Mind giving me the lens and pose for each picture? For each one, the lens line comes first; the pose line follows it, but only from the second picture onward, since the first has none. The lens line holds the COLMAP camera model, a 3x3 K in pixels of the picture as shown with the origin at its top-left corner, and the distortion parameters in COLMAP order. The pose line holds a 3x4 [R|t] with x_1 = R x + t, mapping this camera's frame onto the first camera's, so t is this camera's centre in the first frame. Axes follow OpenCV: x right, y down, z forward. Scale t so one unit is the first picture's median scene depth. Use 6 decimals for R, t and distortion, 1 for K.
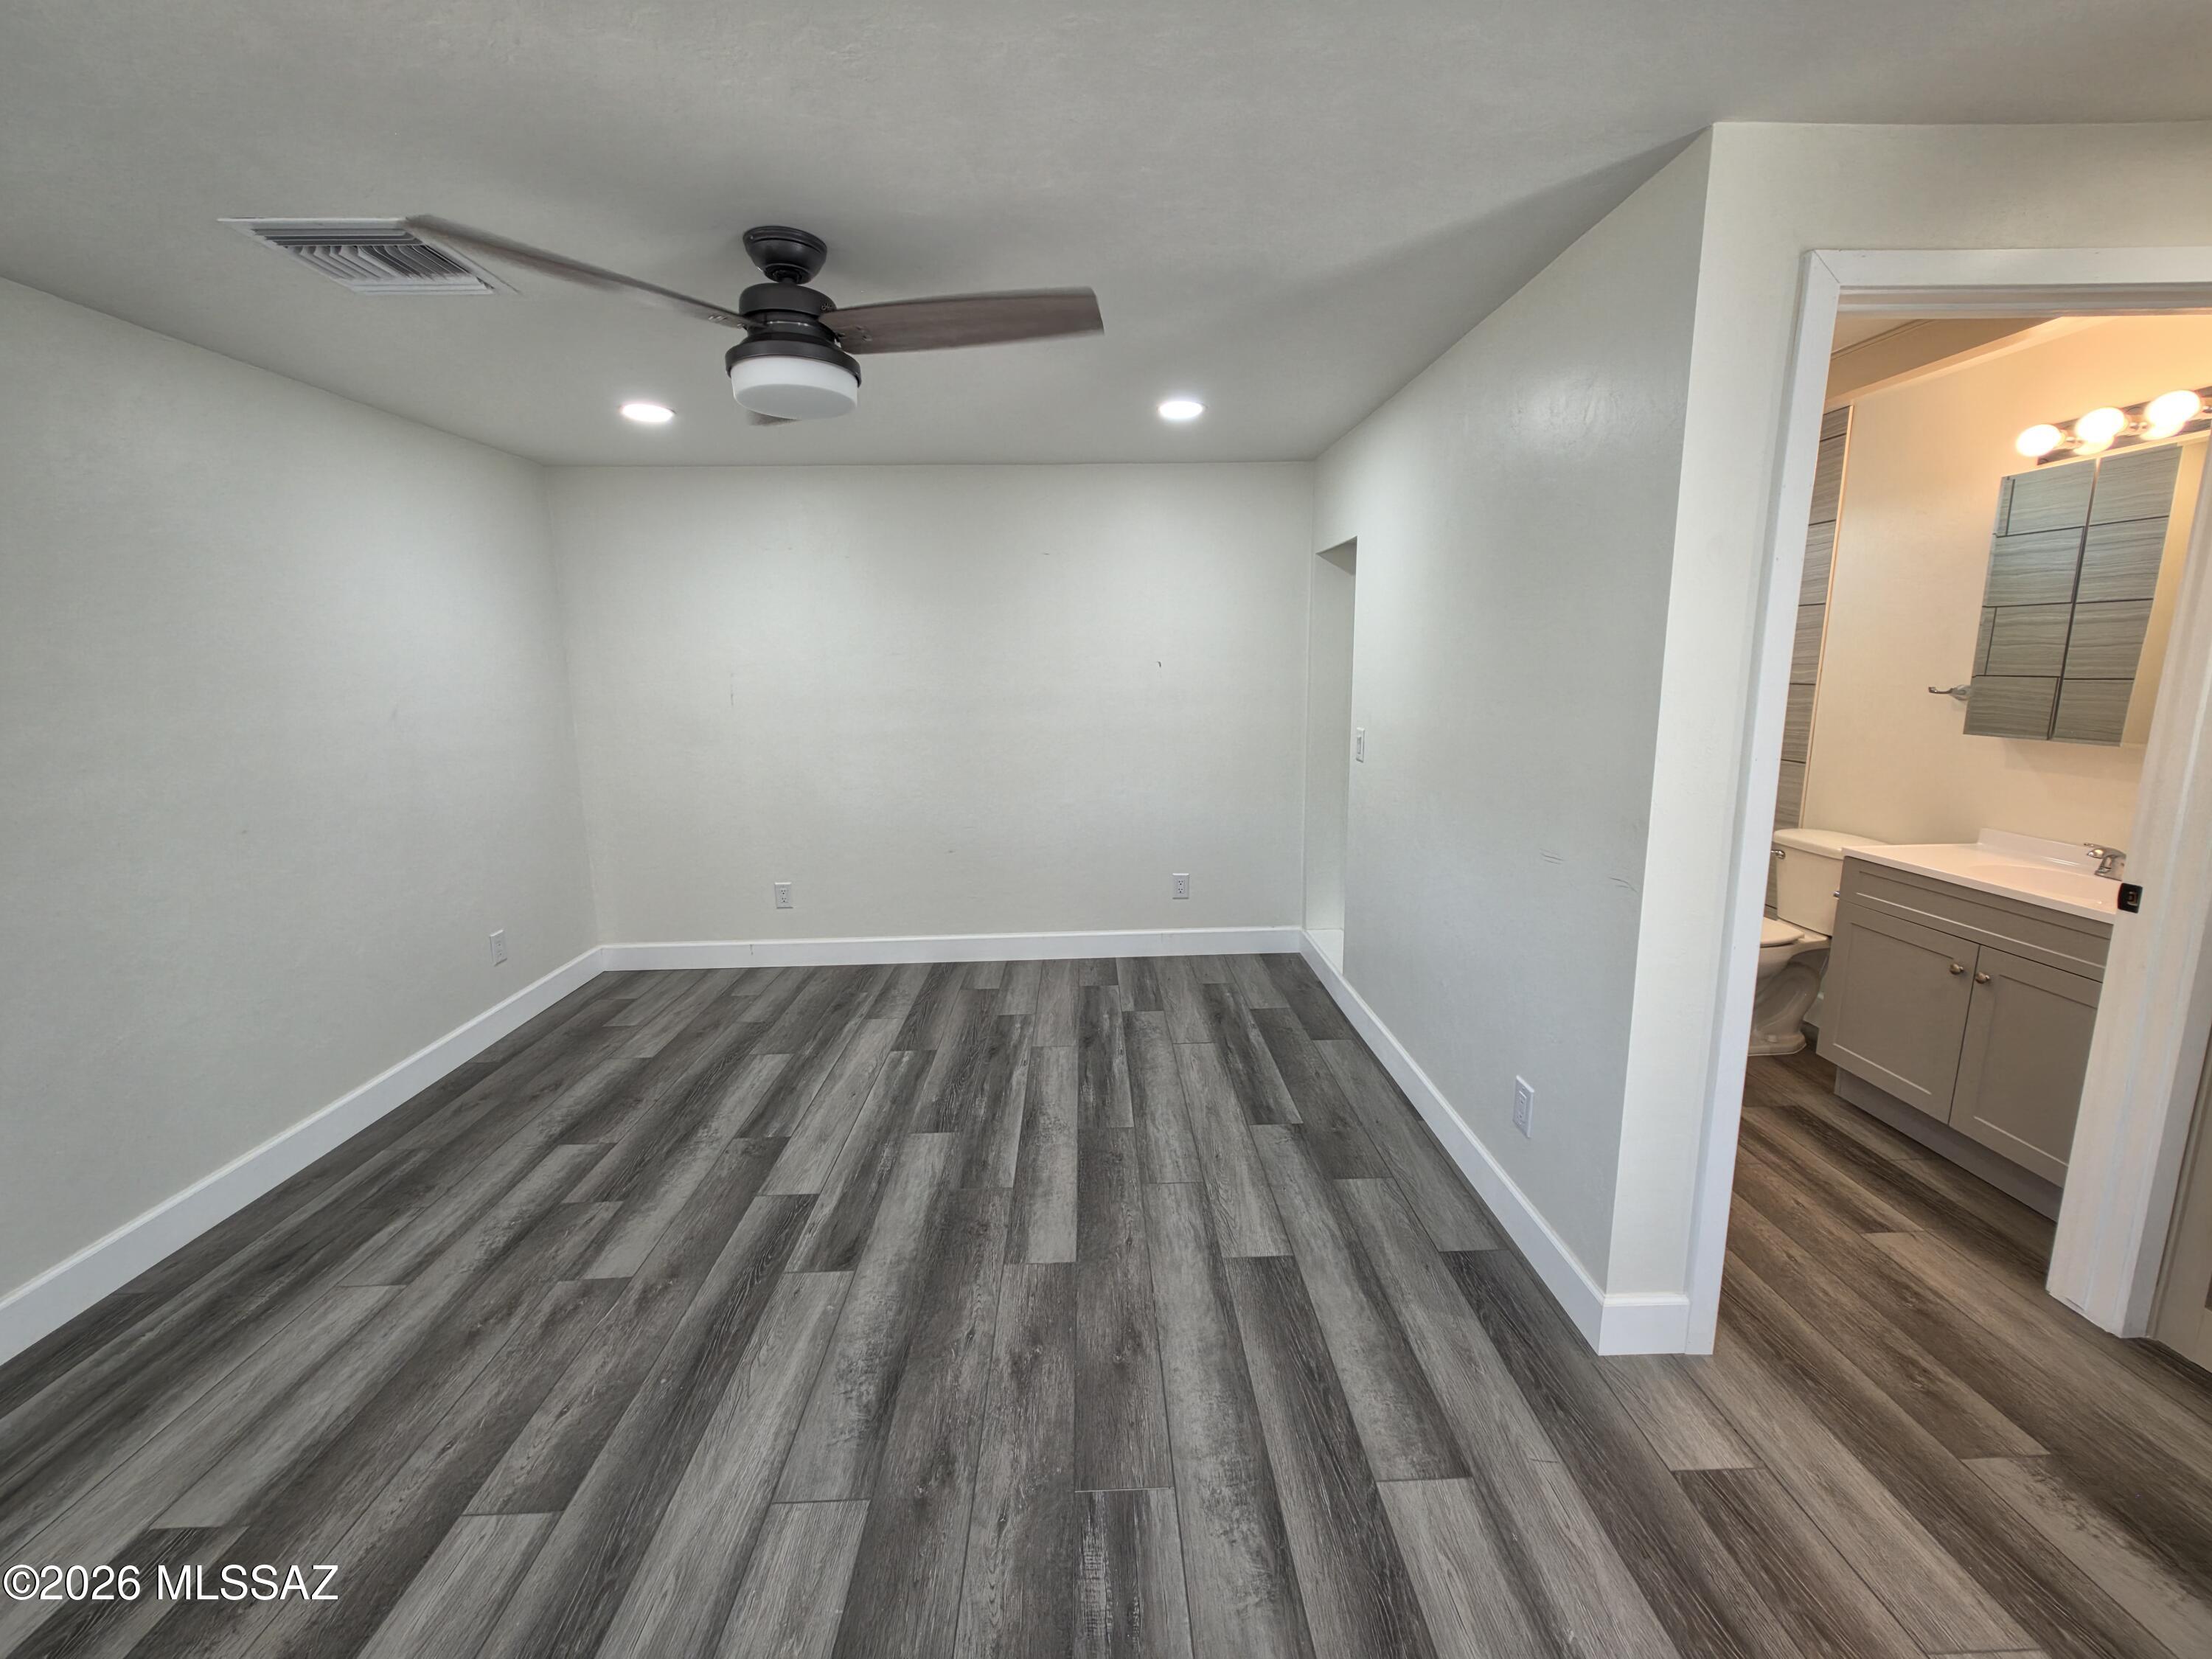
lens RADIAL K [[880.2, 0, 1111.7], [0, 880.2, 811.6], [0, 0, 1]] dist [-0.003686, 0.001732]
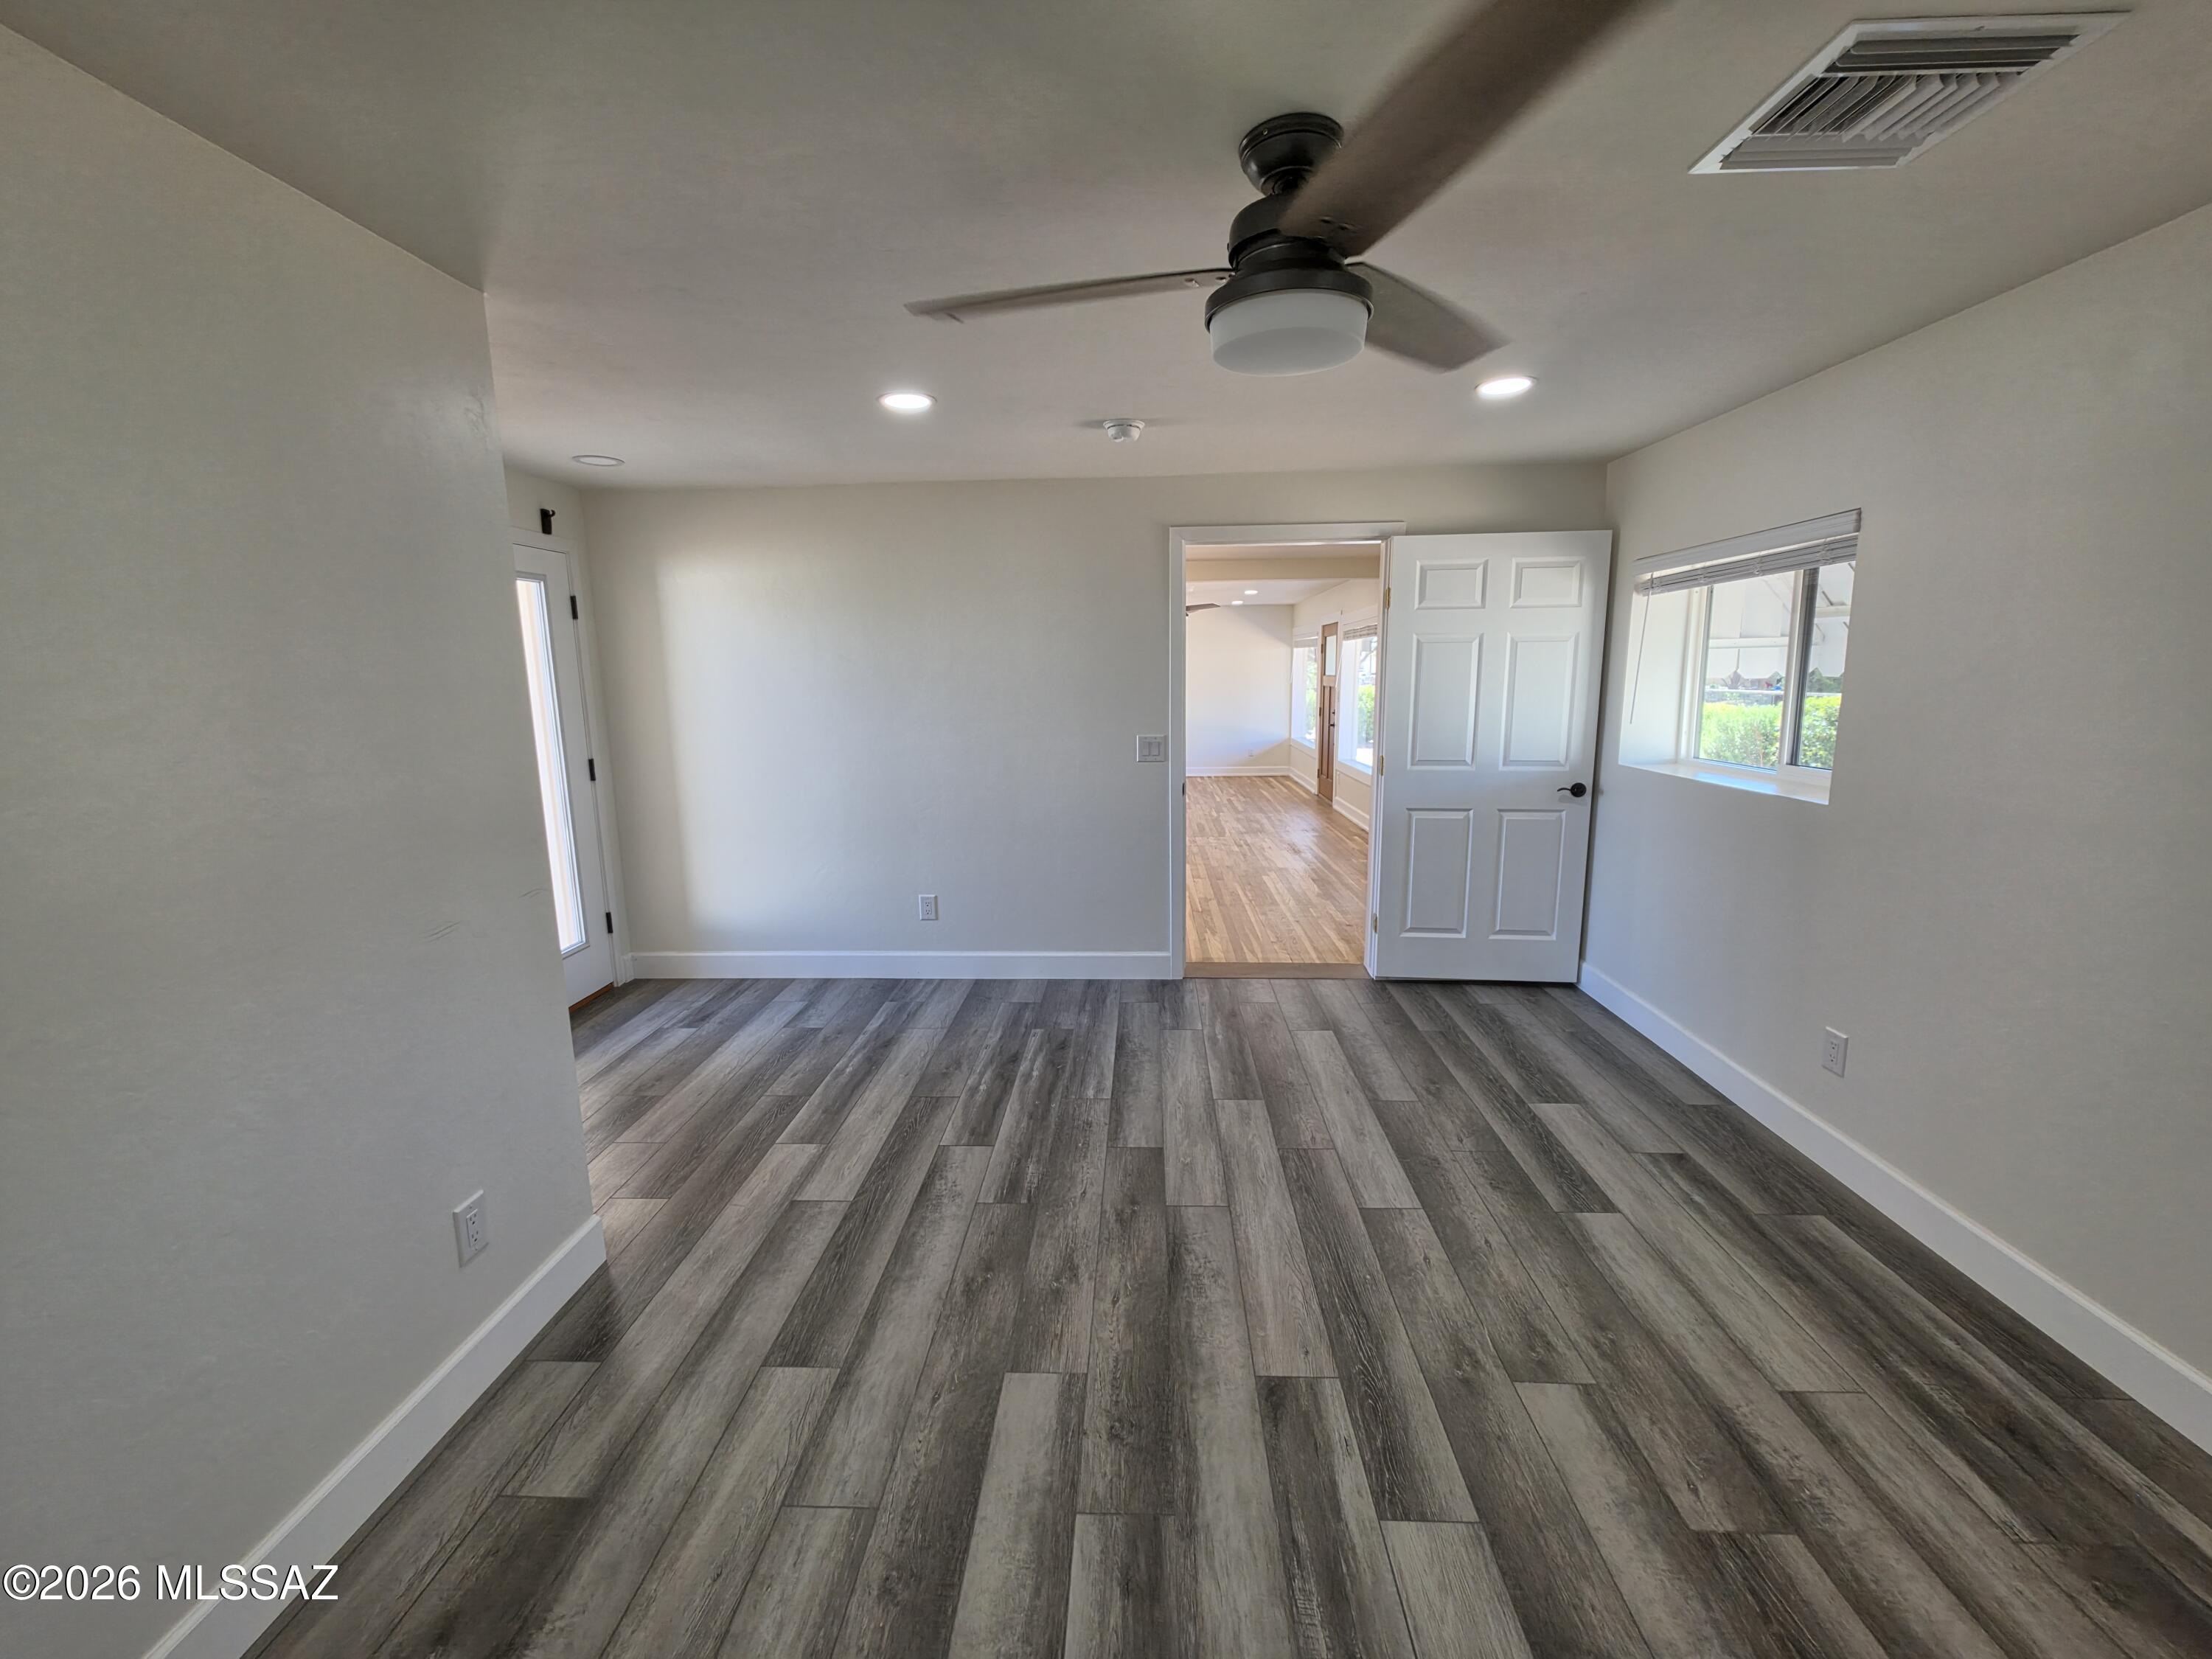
lens RADIAL K [[880.2, 0, 1120.4], [0, 880.2, 824.6], [0, 0, 1]] dist [-0.003686, 0.001732]
pose [[-0.997544, 0.018175, 0.067645, -0.216927], [0.040090, 0.940072, 0.338612, -0.284738], [-0.057437, 0.340492, -0.938491, 1.574497]]
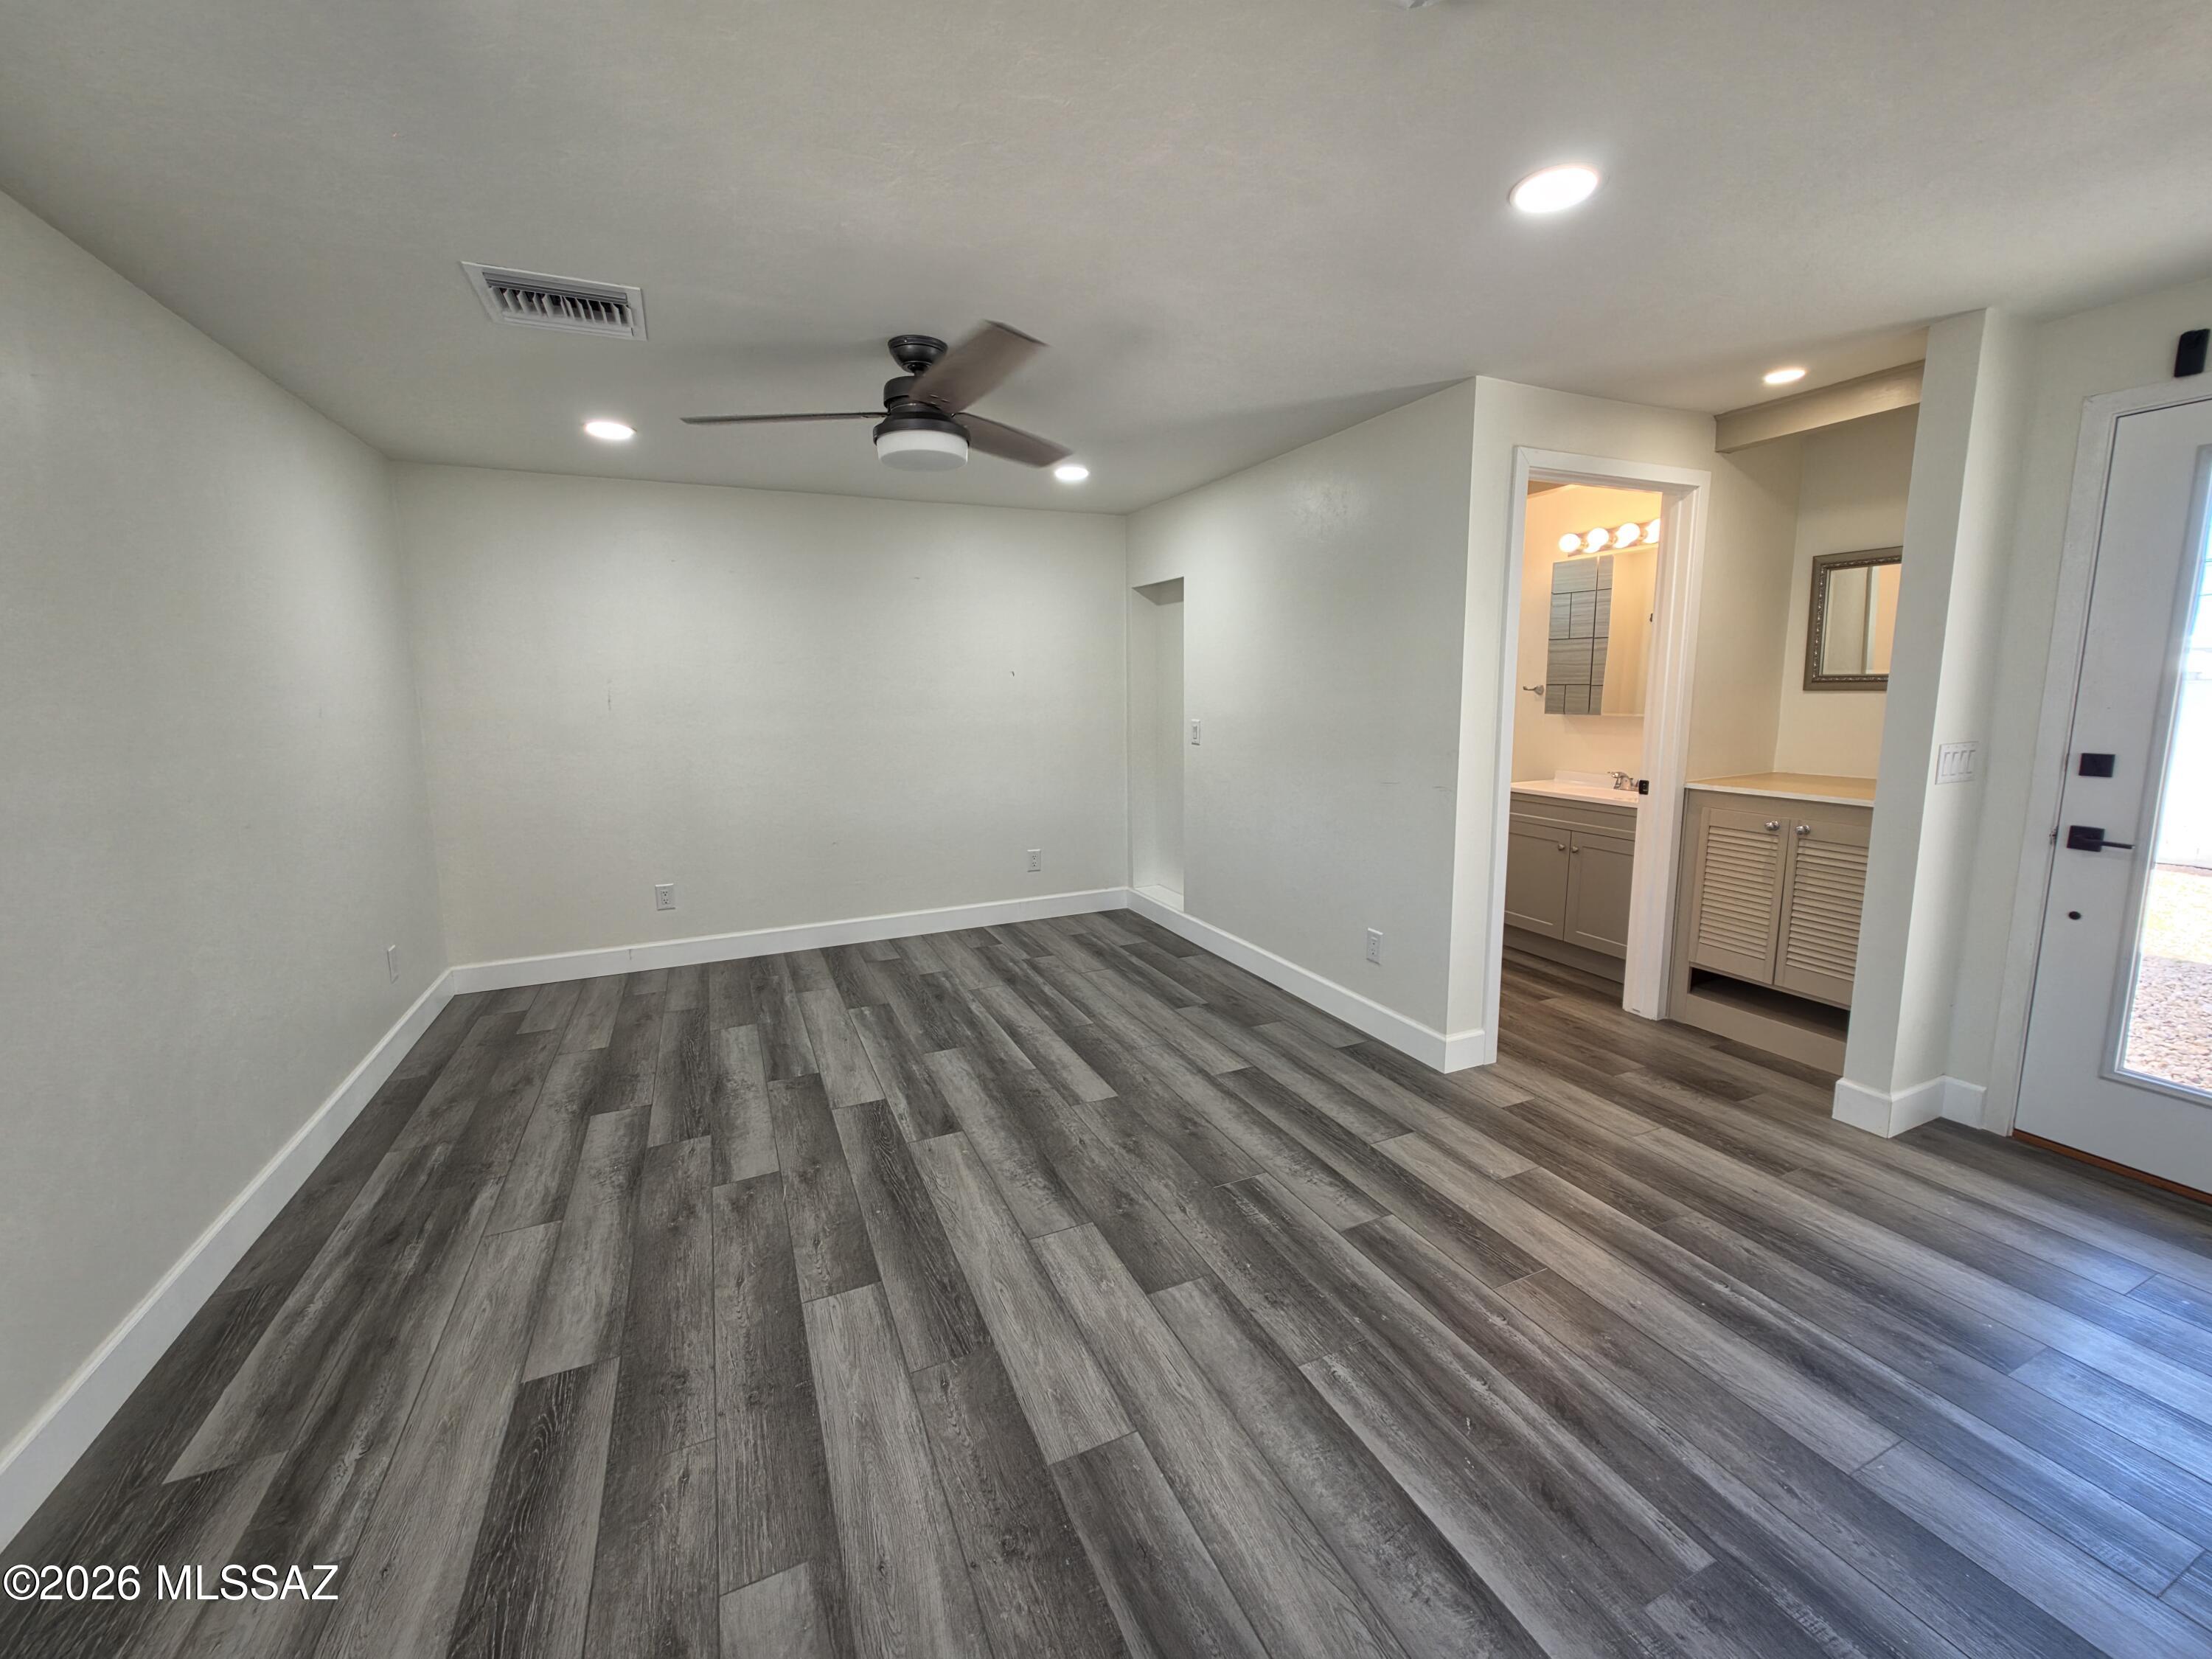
lens RADIAL K [[880.2, 0, 1107.4], [0, 880.2, 811.2], [0, 0, 1]] dist [-0.003686, 0.001732]
pose [[0.924240, -0.051244, 0.378357, -0.534898], [0.062980, 0.997840, -0.018699, 0.090831], [-0.376582, 0.041111, 0.925471, -0.272149]]
